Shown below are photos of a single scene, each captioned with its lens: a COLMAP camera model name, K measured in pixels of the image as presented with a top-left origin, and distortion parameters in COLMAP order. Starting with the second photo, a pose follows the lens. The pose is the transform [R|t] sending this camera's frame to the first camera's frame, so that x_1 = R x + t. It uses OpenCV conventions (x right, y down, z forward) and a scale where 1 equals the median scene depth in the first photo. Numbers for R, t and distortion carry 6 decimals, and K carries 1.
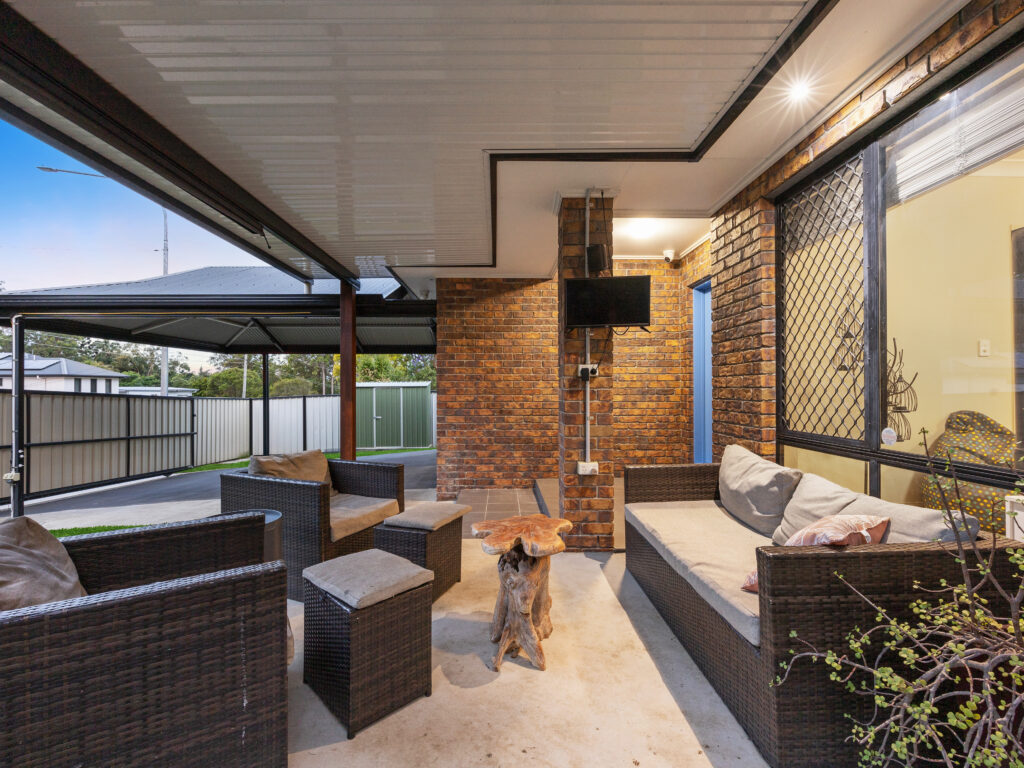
lens RADIAL K [[455.5, 0, 514.5], [0, 455.5, 374.8], [0, 0, 1]] dist [-0.002706, -0.000368]
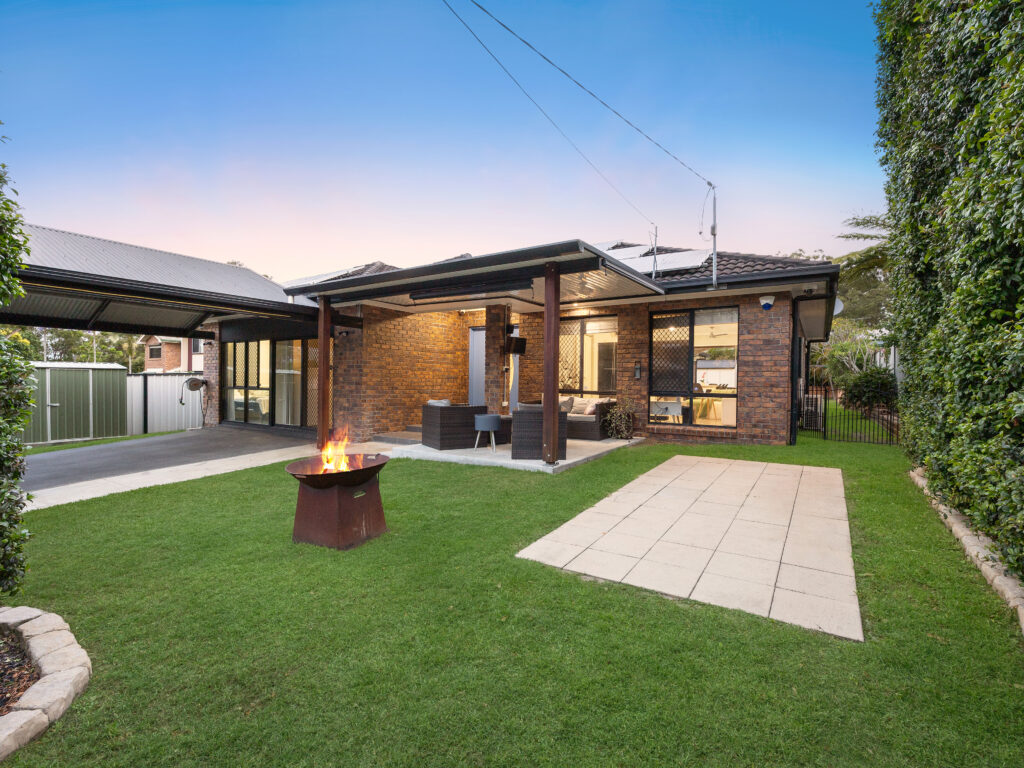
lens RADIAL K [[455.5, 0, 514.5], [0, 455.5, 374.8], [0, 0, 1]] dist [-0.002706, -0.000368]
pose [[0.572547, 0.020988, 0.819603, -1.175432], [-0.039849, 0.999203, 0.002250, 0.010621], [-0.818903, -0.033948, 0.572927, -0.357482]]
